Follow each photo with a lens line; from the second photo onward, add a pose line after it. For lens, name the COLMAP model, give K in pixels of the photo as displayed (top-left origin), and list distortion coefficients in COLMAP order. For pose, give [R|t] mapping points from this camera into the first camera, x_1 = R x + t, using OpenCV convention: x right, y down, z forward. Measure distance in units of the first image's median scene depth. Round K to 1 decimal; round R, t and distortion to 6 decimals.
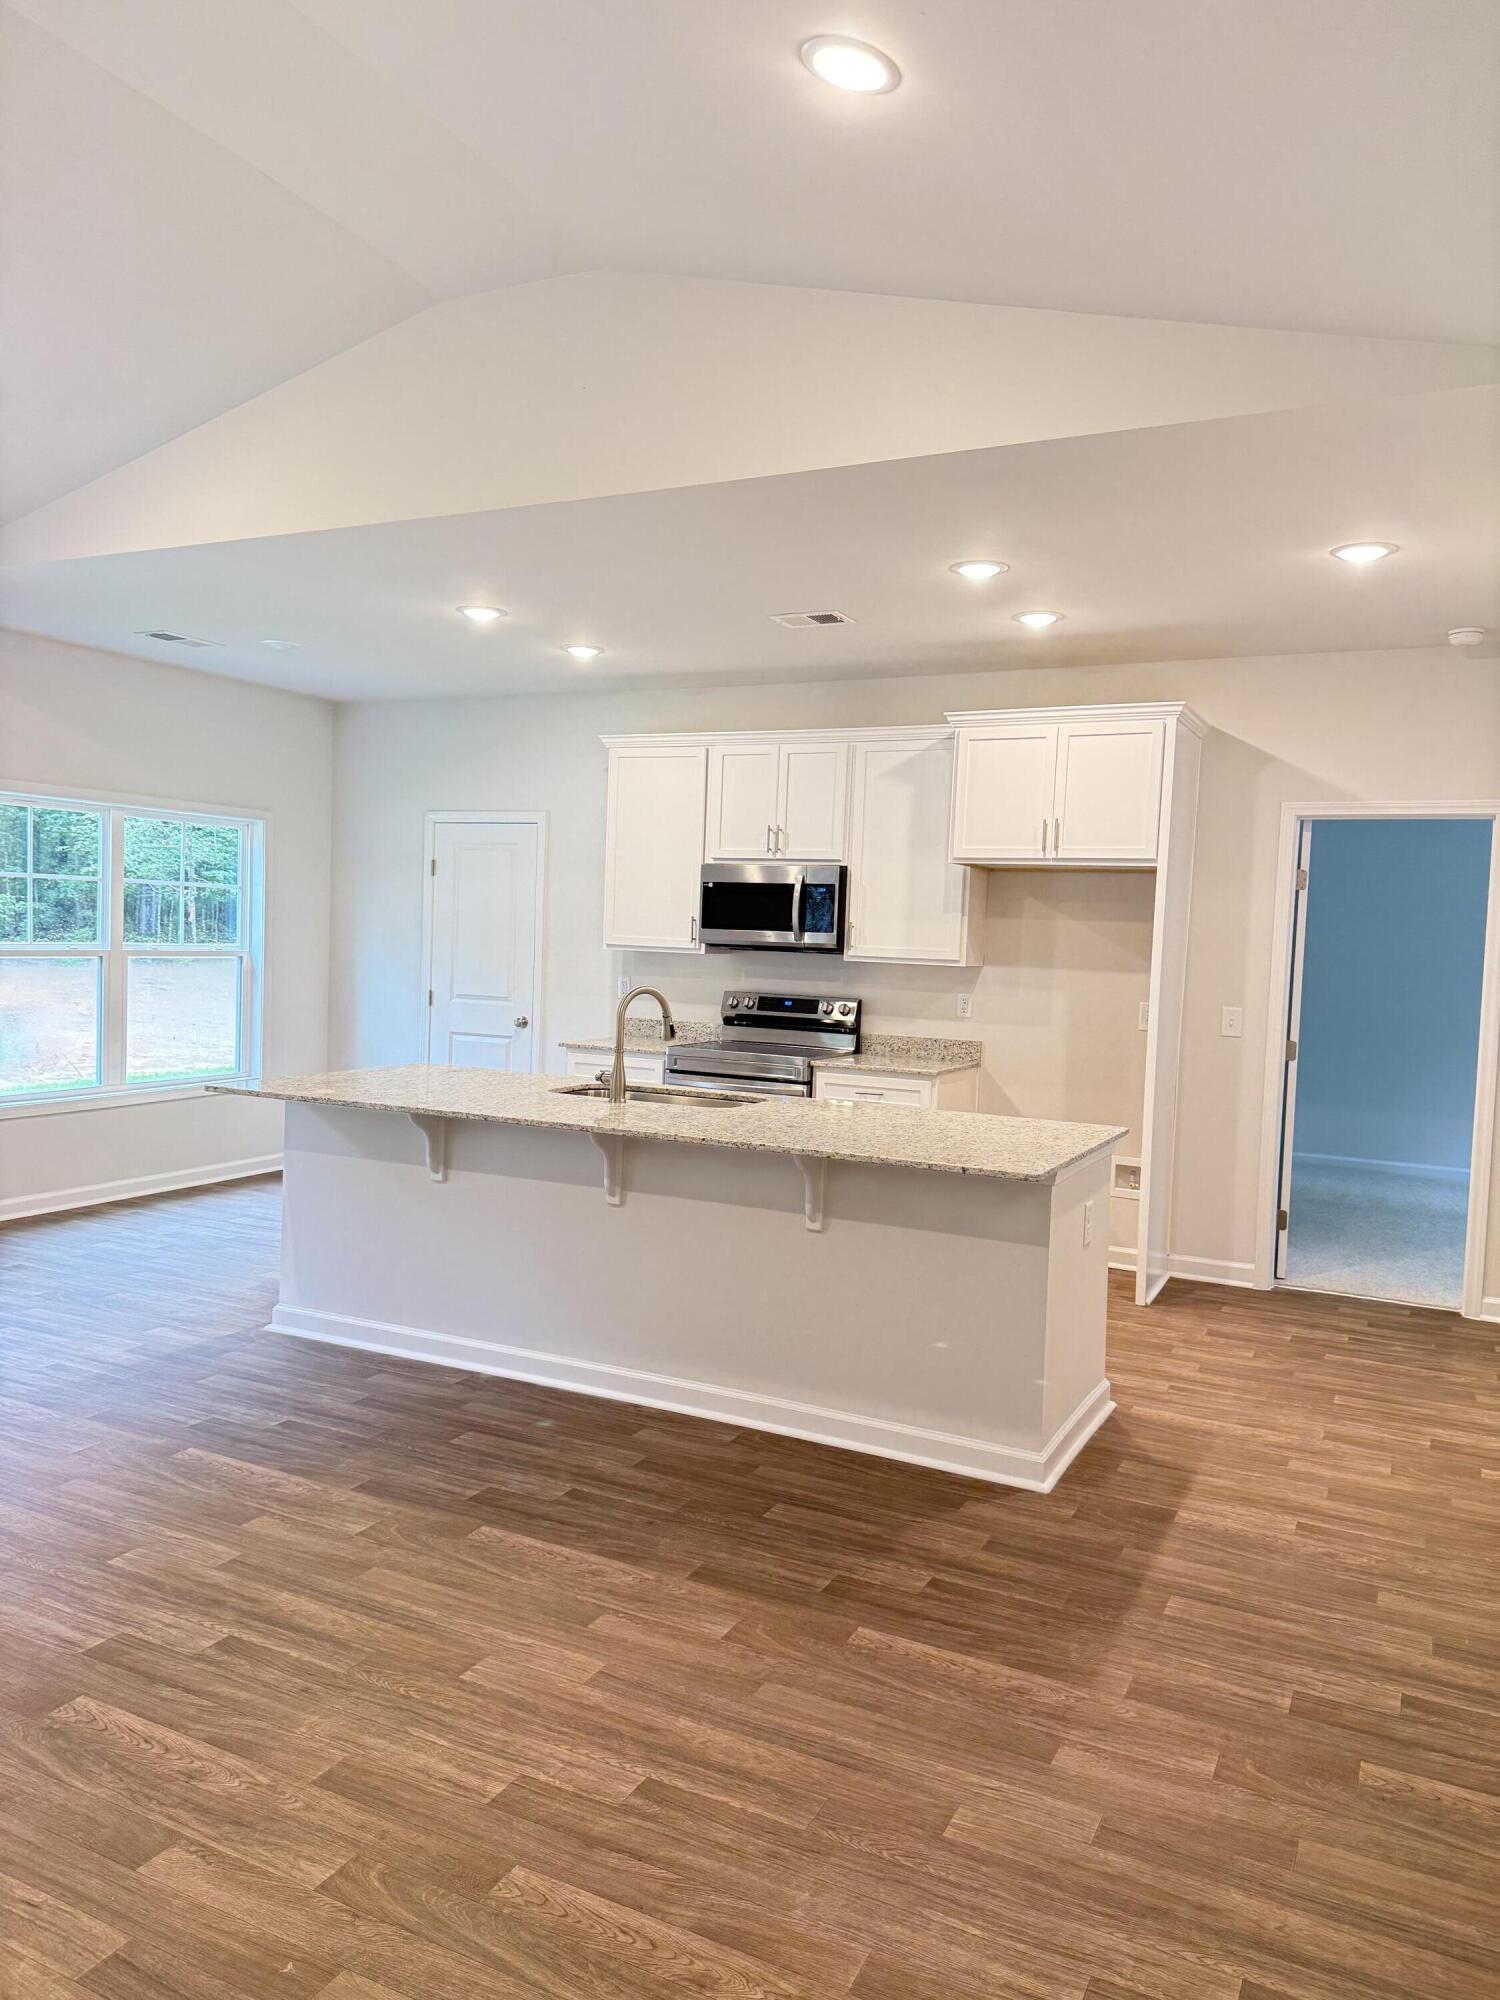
lens RADIAL K [[1421.7, 0, 762.5], [0, 1421.7, 980.9], [0, 0, 1]] dist [0.027043, -0.041070]
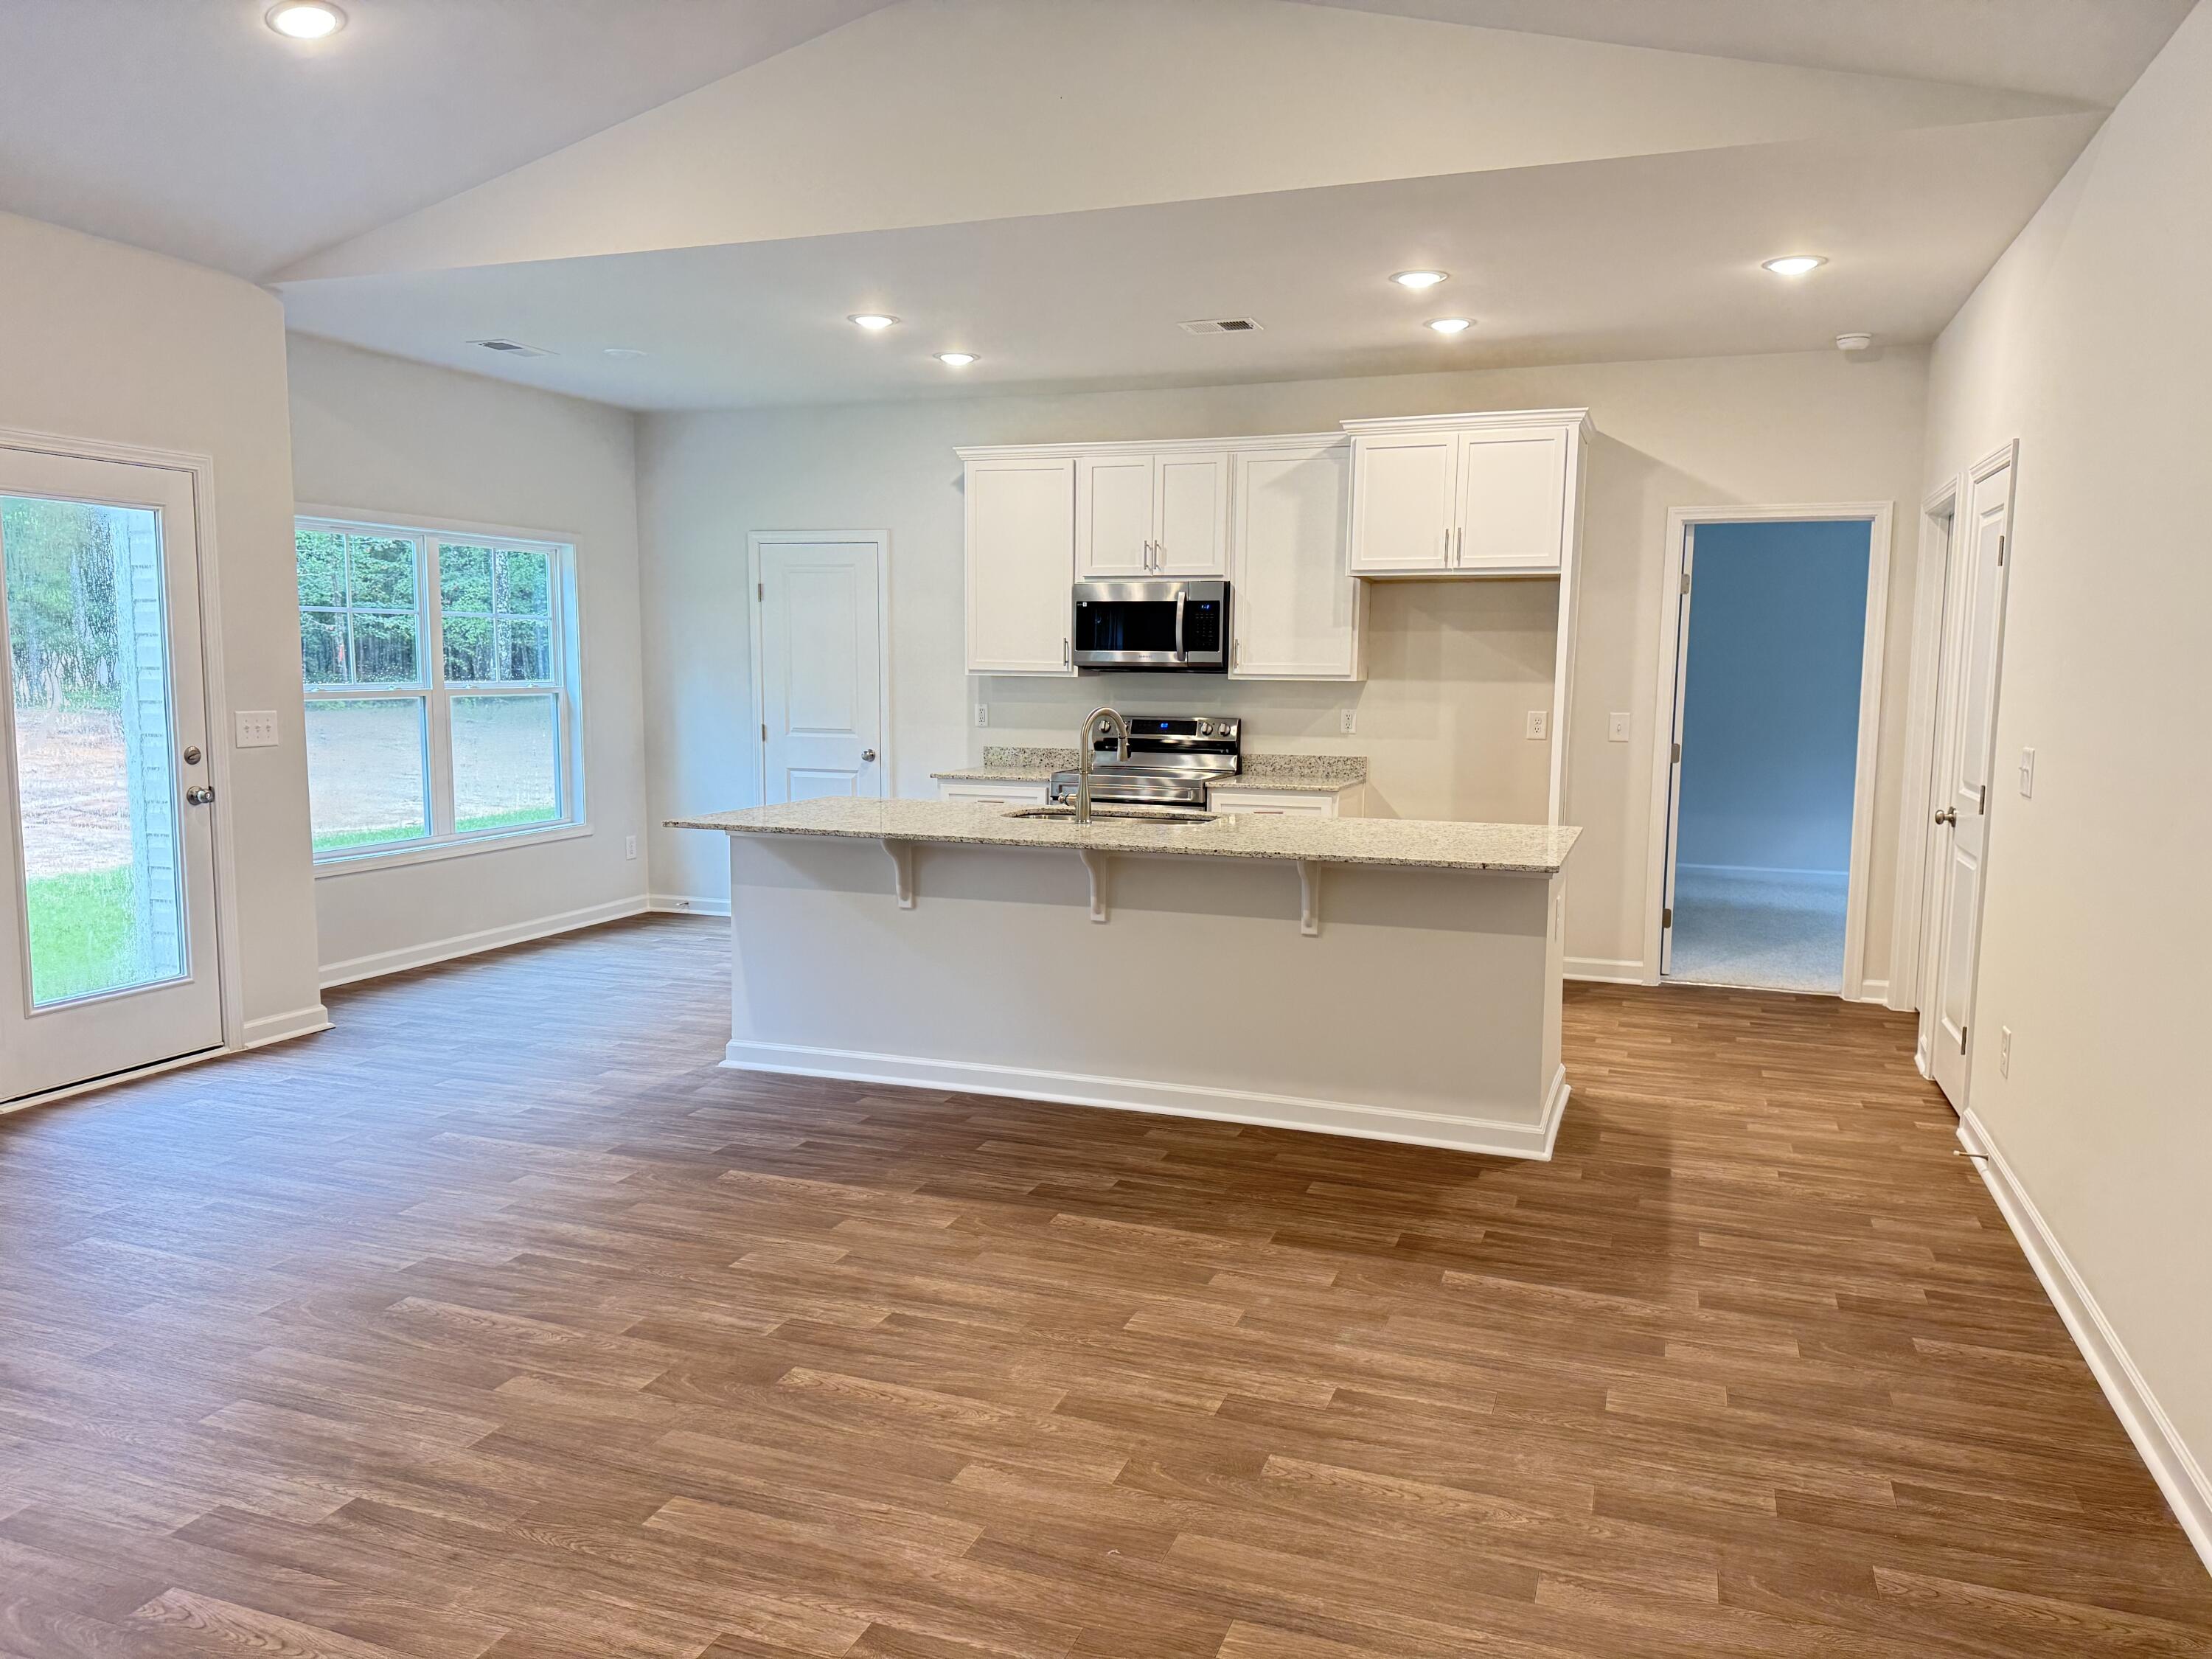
lens RADIAL K [[1572.4, 0, 1099.1], [0, 1572.4, 836.7], [0, 0, 1]] dist [0.027043, -0.041070]
pose [[0.994180, -0.038341, 0.100678, -0.158397], [0.030238, 0.996271, 0.080810, 0.004266], [-0.103401, -0.077295, 0.991632, -0.083231]]
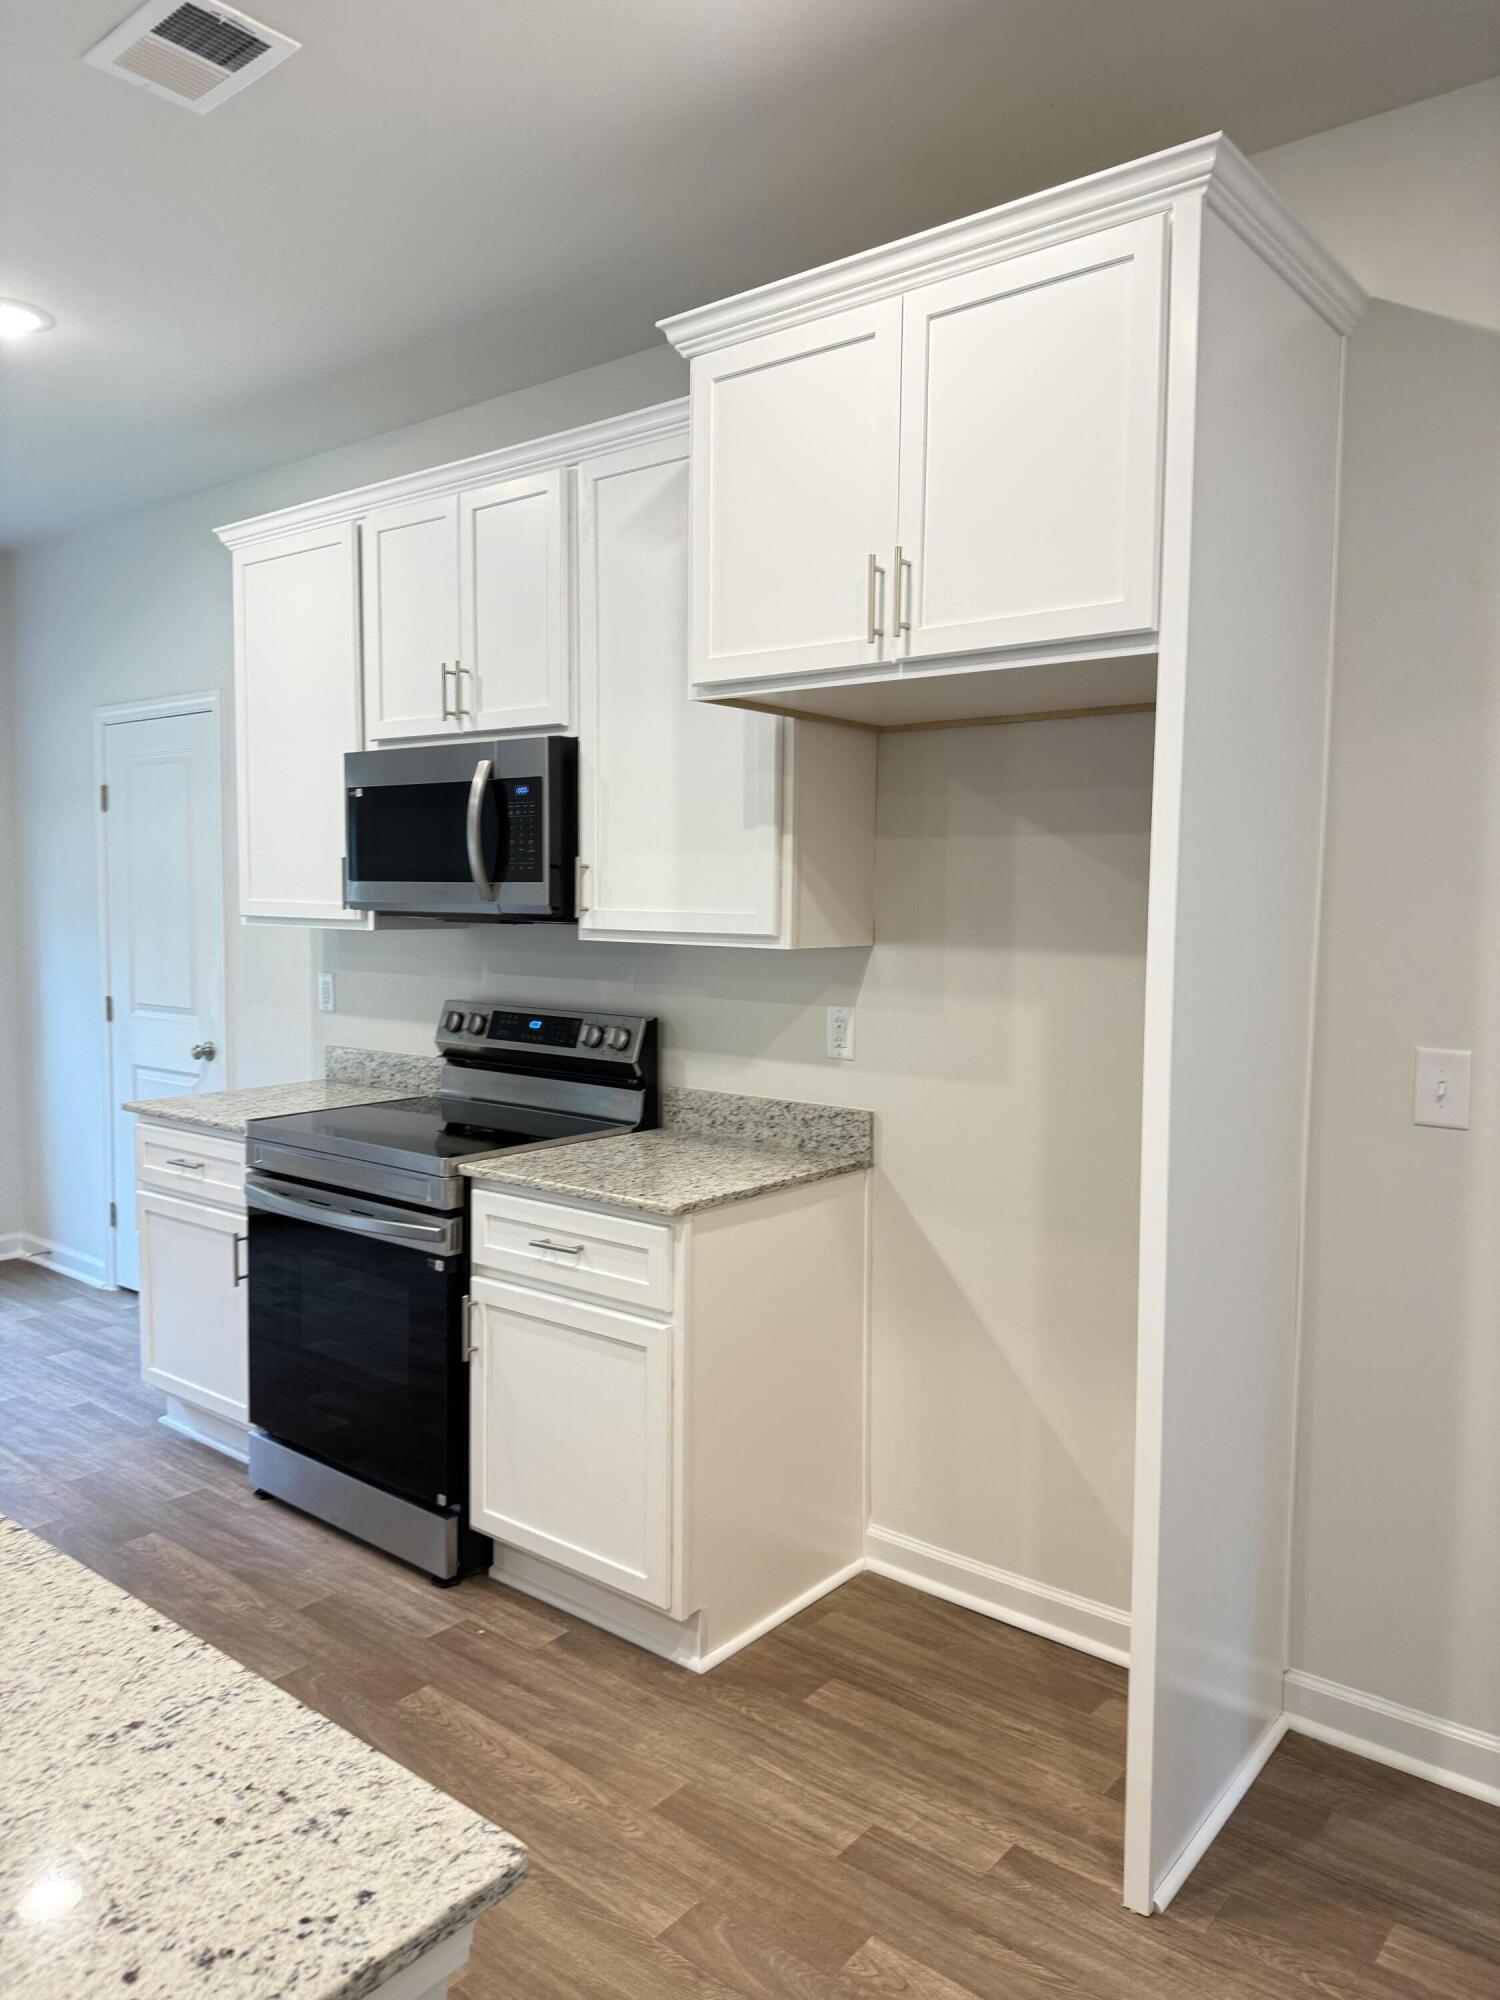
lens RADIAL K [[1421.7, 0, 780.5], [0, 1421.7, 973.2], [0, 0, 1]] dist [0.027043, -0.041070]
pose [[0.975244, -0.016640, -0.220504, 0.247098], [0.021357, 0.999591, 0.019026, -0.011709], [0.220097, -0.023265, 0.975201, 0.607877]]
